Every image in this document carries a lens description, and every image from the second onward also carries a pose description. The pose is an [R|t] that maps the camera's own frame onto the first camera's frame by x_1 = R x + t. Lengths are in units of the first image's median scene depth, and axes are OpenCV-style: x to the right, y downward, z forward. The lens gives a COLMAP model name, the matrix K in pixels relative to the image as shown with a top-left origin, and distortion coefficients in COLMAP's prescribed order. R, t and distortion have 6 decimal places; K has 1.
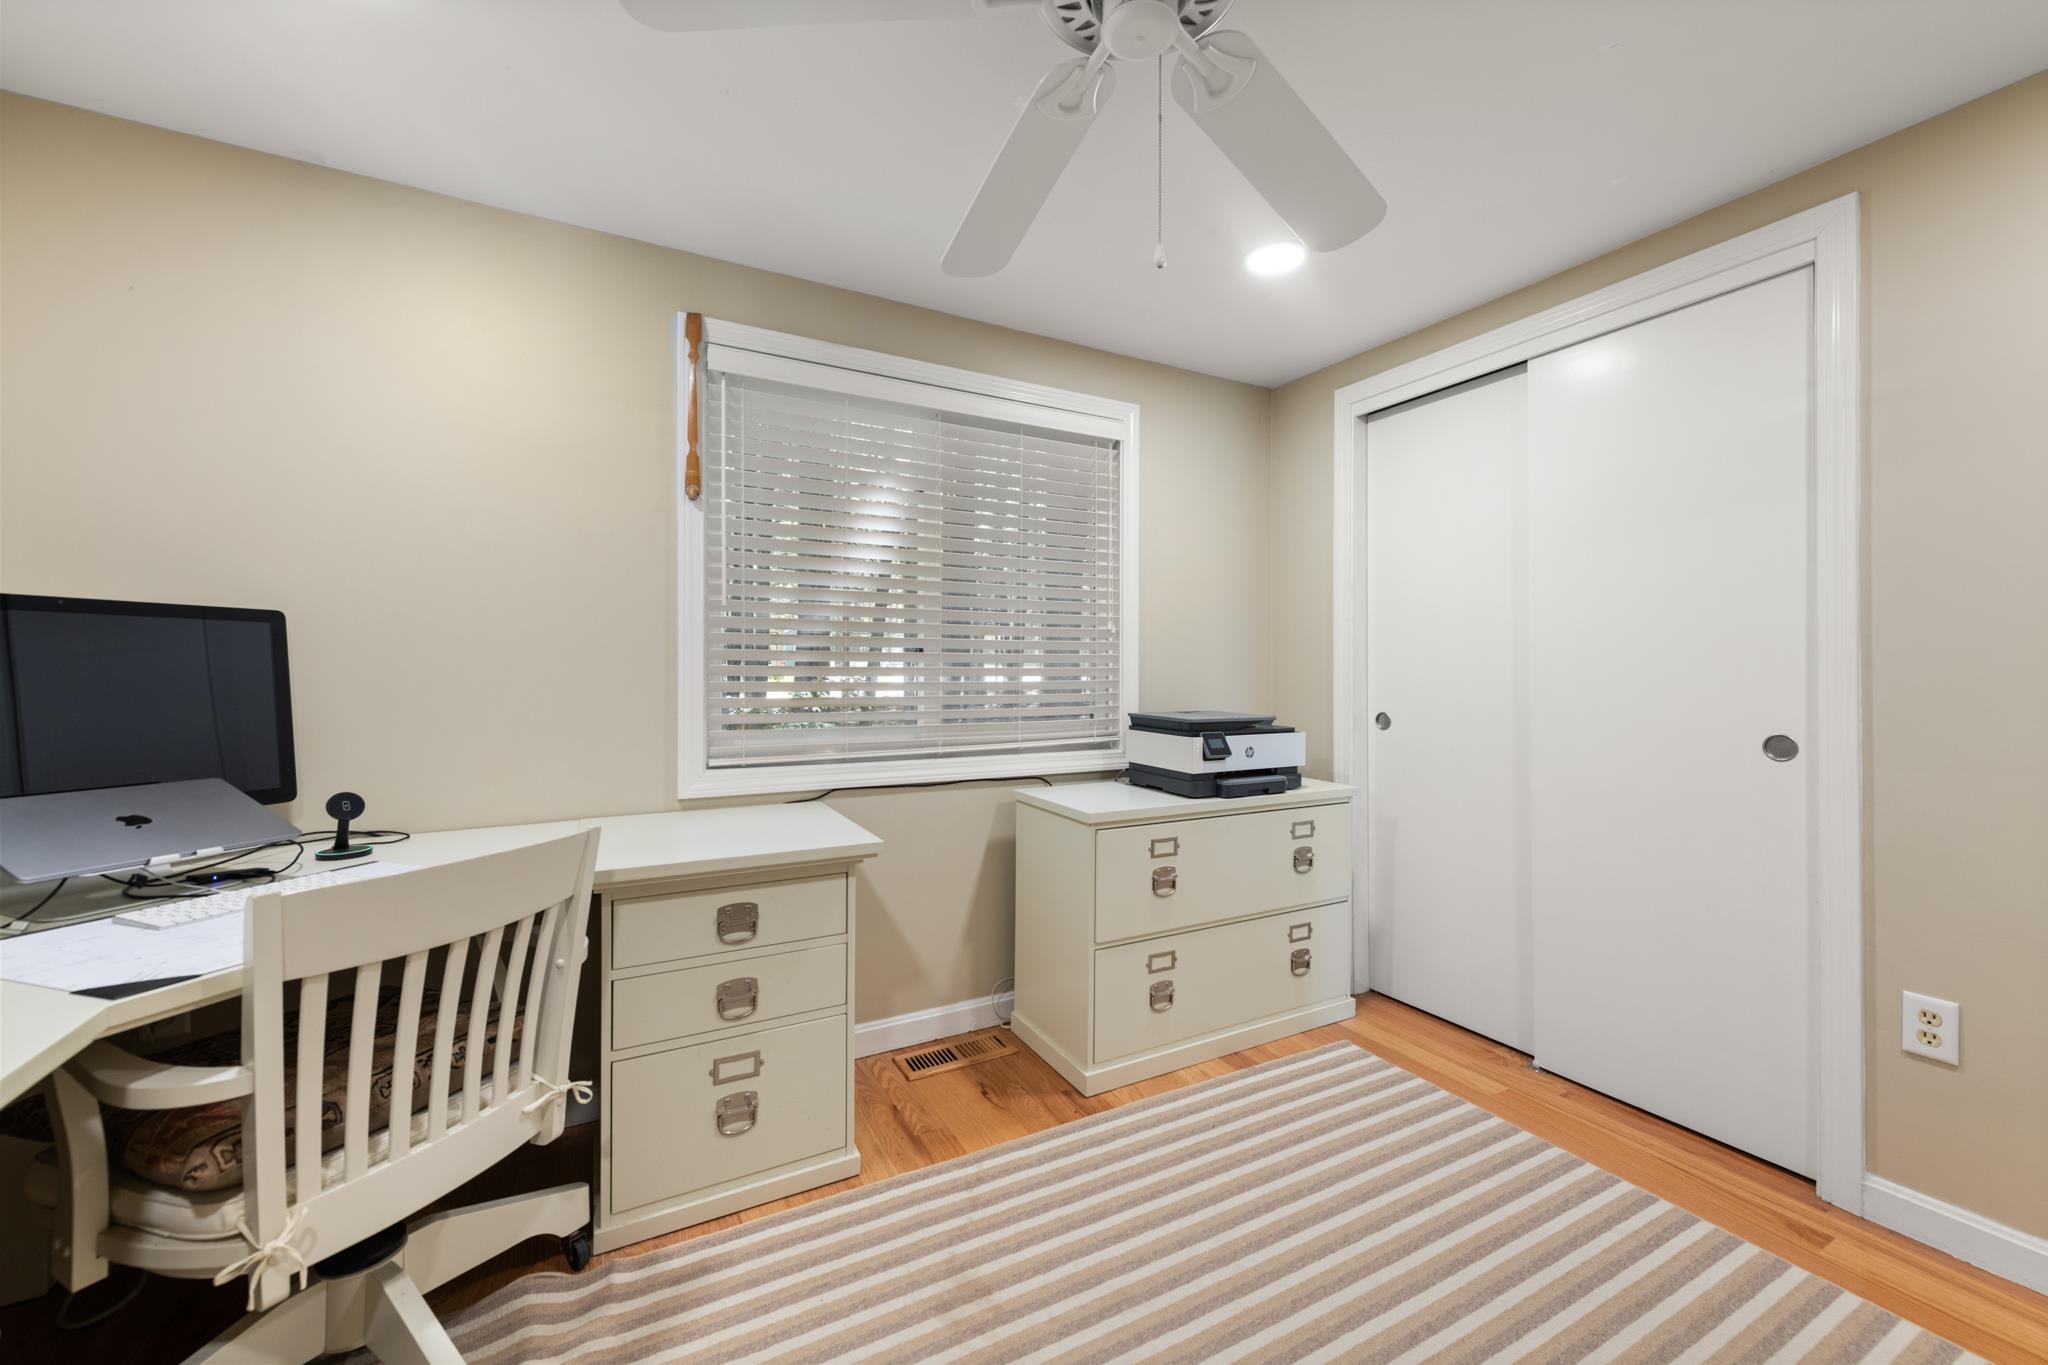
lens RADIAL K [[802.5, 0, 1026.6], [0, 802.5, 671.5], [0, 0, 1]] dist [0.008966, -0.002152]
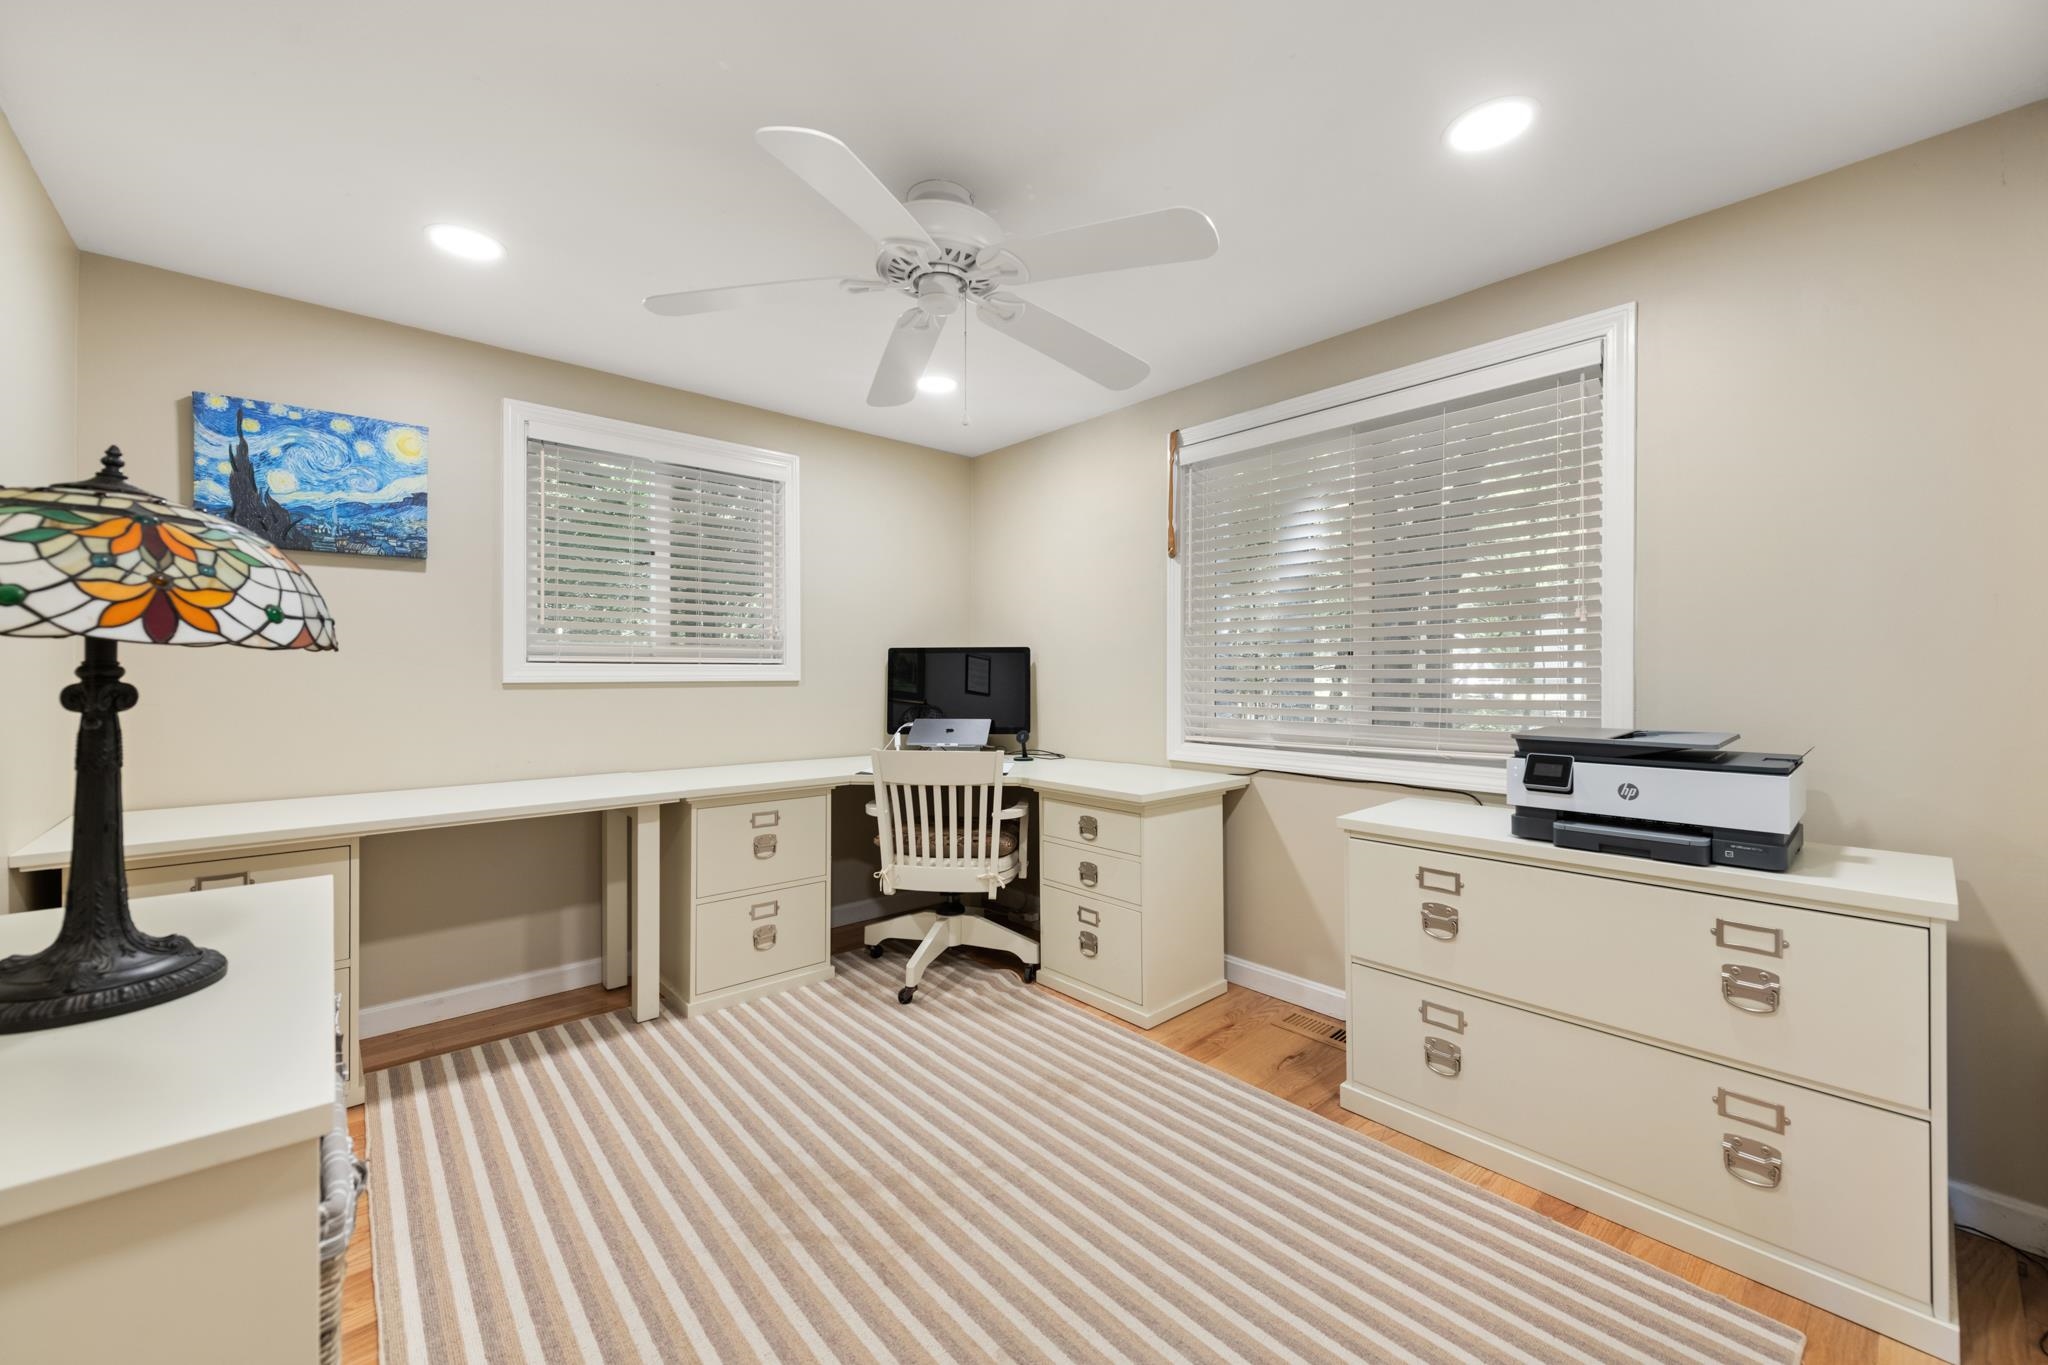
lens RADIAL K [[802.5, 0, 1027.4], [0, 802.5, 677.9], [0, 0, 1]] dist [0.008966, -0.002152]
pose [[0.219022, 0.000211, -0.975720, 0.952135], [0.000614, 1.000000, 0.000354, 0.005768], [0.975720, -0.000677, 0.219022, 0.413911]]
